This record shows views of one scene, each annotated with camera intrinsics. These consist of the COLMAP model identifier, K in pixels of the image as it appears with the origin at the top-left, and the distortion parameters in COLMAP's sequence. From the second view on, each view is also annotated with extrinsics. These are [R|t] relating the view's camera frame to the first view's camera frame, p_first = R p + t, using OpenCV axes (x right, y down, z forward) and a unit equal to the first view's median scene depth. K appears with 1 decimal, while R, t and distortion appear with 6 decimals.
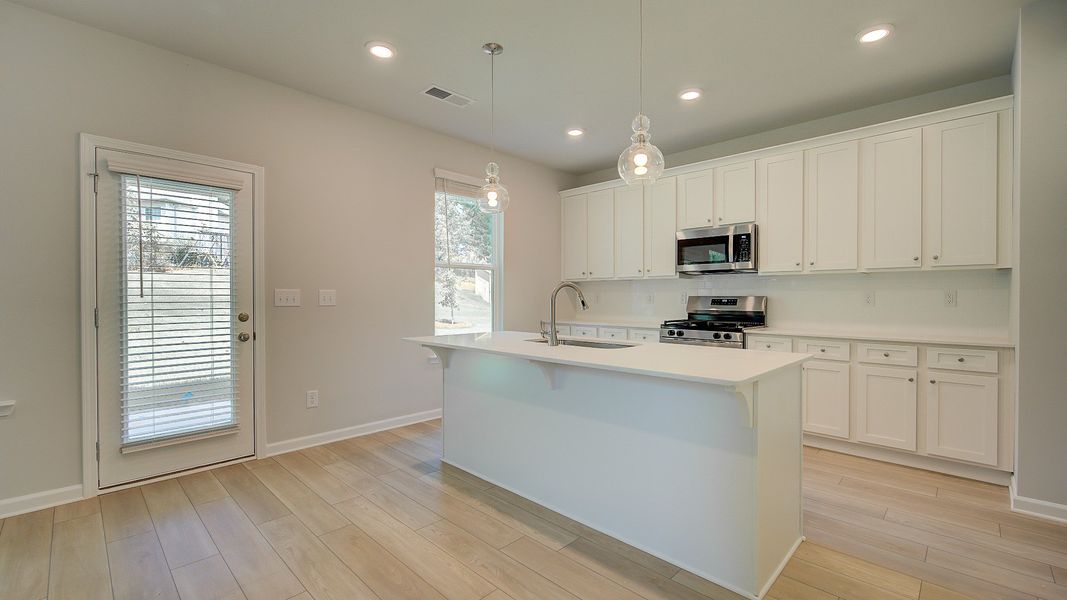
lens RADIAL K [[450.1, 0, 538.0], [0, 450.1, 300.9], [0, 0, 1]] dist [0.000418, 0.000040]
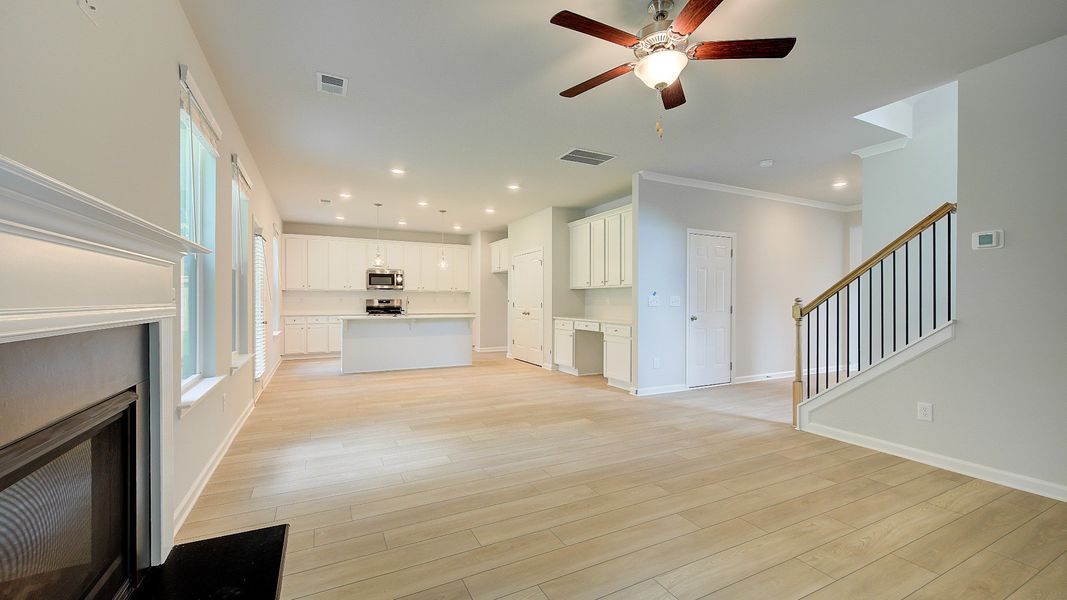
lens RADIAL K [[426.8, 0, 536.2], [0, 426.8, 300.0], [0, 0, 1]] dist [0.001250, -0.000083]
pose [[0.327378, 0.000172, 0.944893, -1.703236], [0.006051, 0.999979, -0.002279, 0.002018], [-0.944874, 0.006463, 0.327370, -0.529851]]
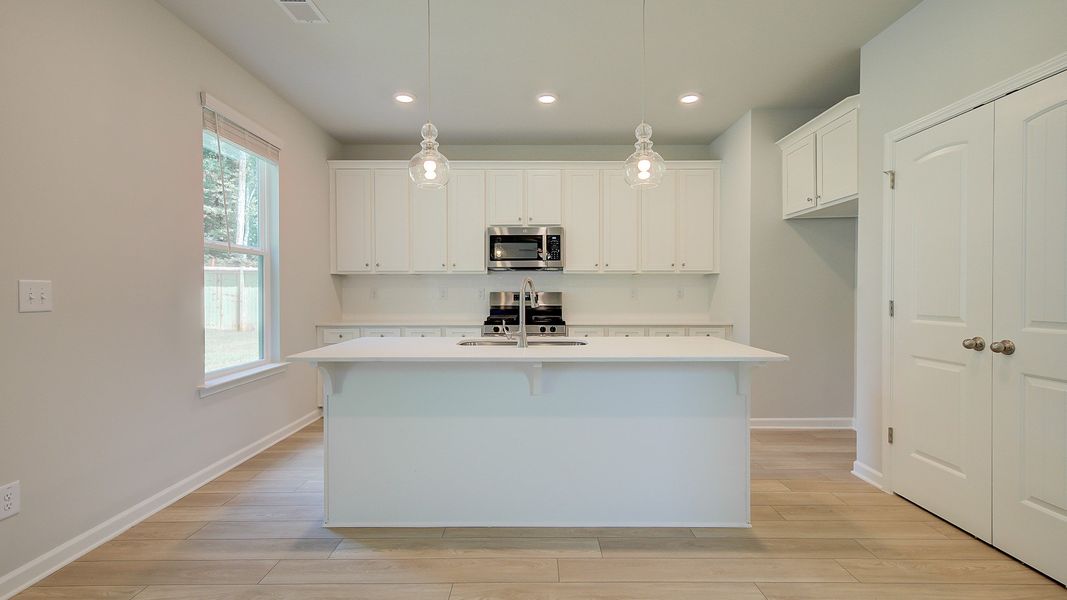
lens RADIAL K [[485.1, 0, 536.6], [0, 485.1, 298.3], [0, 0, 1]] dist [0.010966, 0.000267]
pose [[0.717301, -0.009634, 0.696696, -0.453155], [0.007716, 0.999953, 0.005883, -0.002947], [-0.696720, 0.001156, 0.717342, 0.204608]]
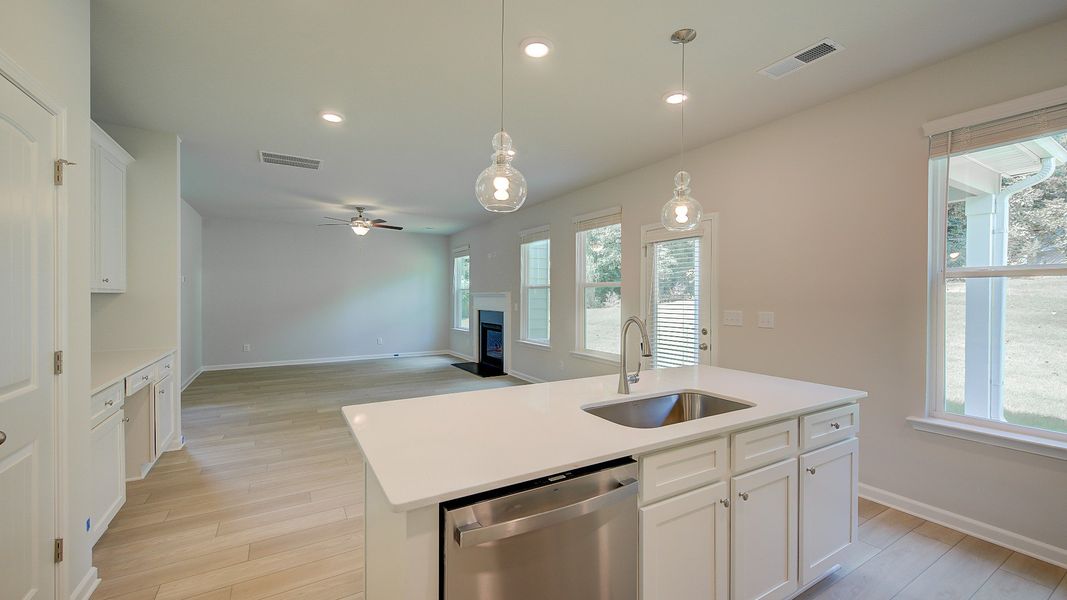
lens RADIAL K [[426.8, 0, 536.2], [0, 426.8, 300.0], [0, 0, 1]] dist [0.001250, -0.000083]
pose [[-0.260751, 0.006138, -0.965386, 0.600552], [-0.012056, 0.999881, 0.009614, -0.055086], [0.965331, 0.014145, -0.260646, 0.758575]]
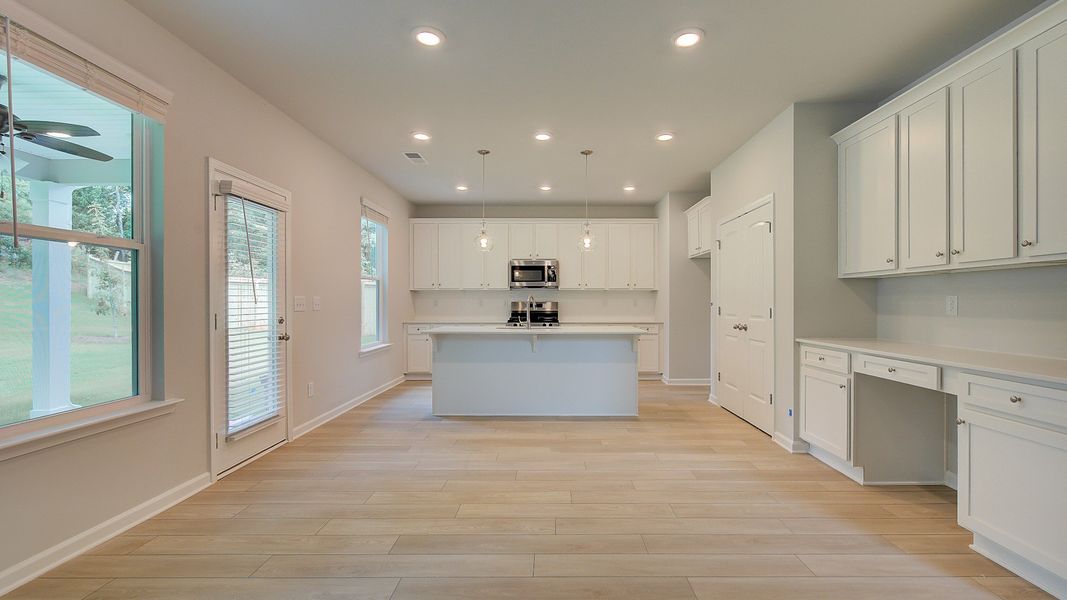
lens RADIAL K [[458.0, 0, 552.9], [0, 458.0, 303.1], [0, 0, 1]] dist [-0.000873, 0.000106]
pose [[0.717550, -0.002775, 0.696502, -0.868892], [0.006713, 0.999973, -0.002932, -0.000804], [-0.696475, 0.006779, 0.717549, -0.297937]]
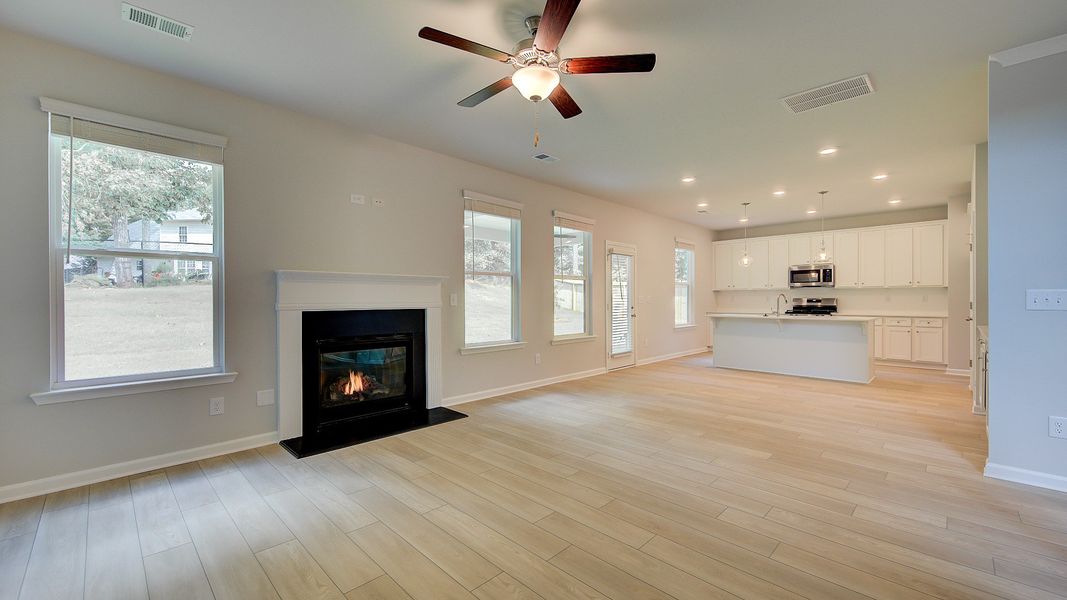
lens RADIAL K [[426.8, 0, 536.2], [0, 426.8, 300.0], [0, 0, 1]] dist [0.001250, -0.000083]
pose [[0.999950, -0.003106, -0.009475, -1.031357], [0.003045, 0.999974, -0.006508, 0.007918], [0.009495, 0.006479, 0.999934, -1.180298]]
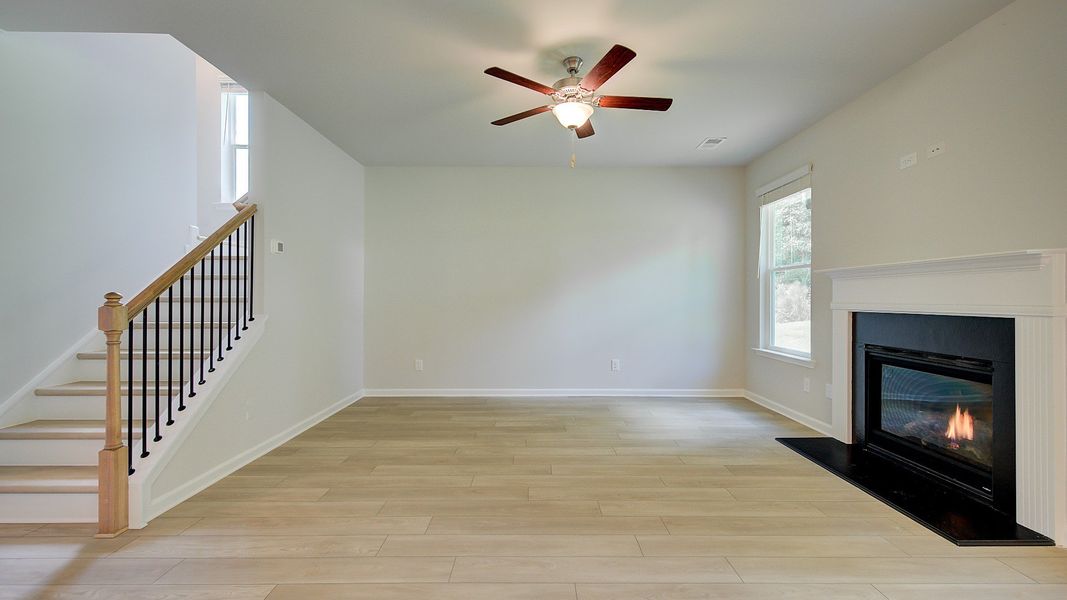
lens RADIAL K [[434.6, 0, 536.4], [0, 434.6, 298.6], [0, 0, 1]] dist [0.002926, 0.000202]
pose [[-0.717920, -0.001117, -0.696124, -0.424184], [-0.009340, 0.999924, 0.008029, -0.003270], [0.696063, 0.012266, -0.717876, 0.039468]]
